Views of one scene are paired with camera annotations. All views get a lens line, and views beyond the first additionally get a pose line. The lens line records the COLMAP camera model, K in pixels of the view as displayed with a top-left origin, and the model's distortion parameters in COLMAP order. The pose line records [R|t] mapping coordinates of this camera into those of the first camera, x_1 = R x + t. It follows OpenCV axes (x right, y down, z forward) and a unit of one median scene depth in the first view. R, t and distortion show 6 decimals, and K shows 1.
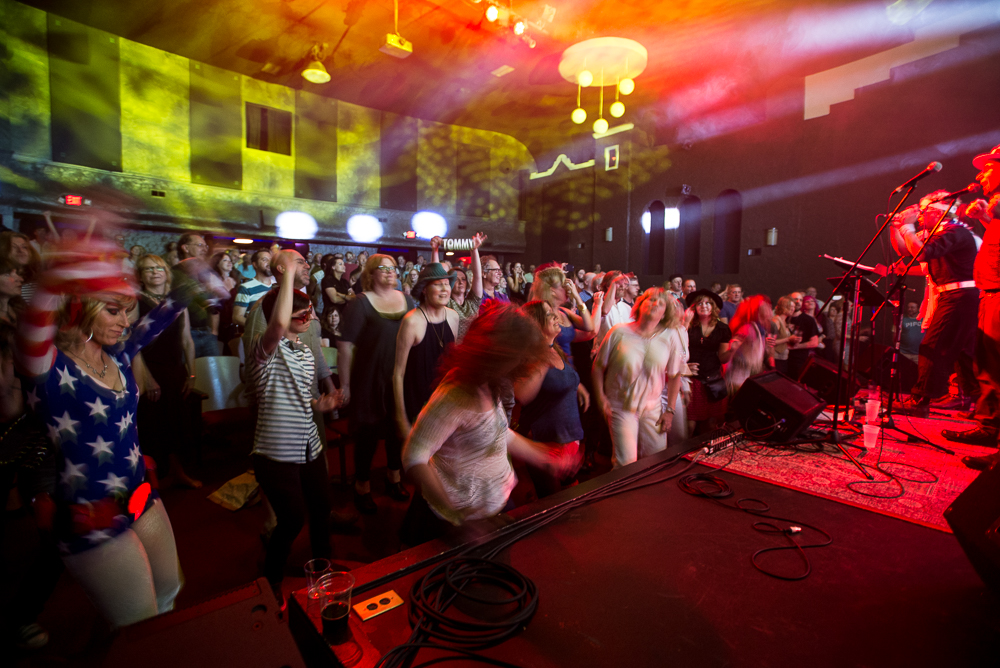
lens RADIAL K [[471.5, 0, 500.0], [0, 471.5, 334.0], [0, 0, 1]] dist [-0.037159, 0.000623]
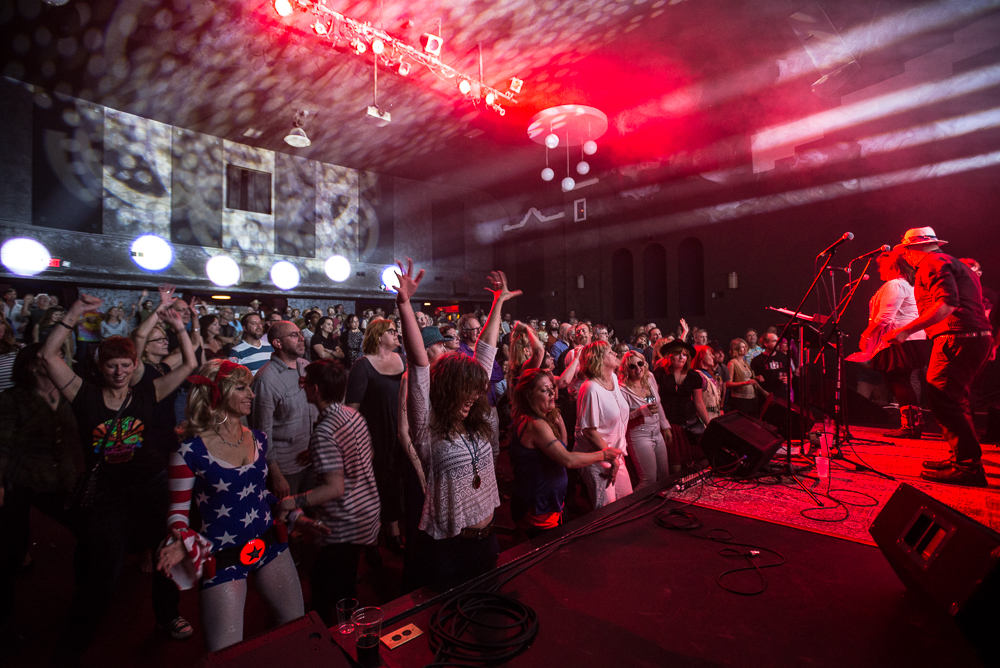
lens RADIAL K [[471.5, 0, 500.0], [0, 471.5, 334.0], [0, 0, 1]] dist [-0.037159, 0.000623]
pose [[0.998189, -0.032156, 0.050843, -0.025579], [0.036856, 0.994854, -0.094383, -0.024359], [-0.047547, 0.096086, 0.994237, -0.117270]]
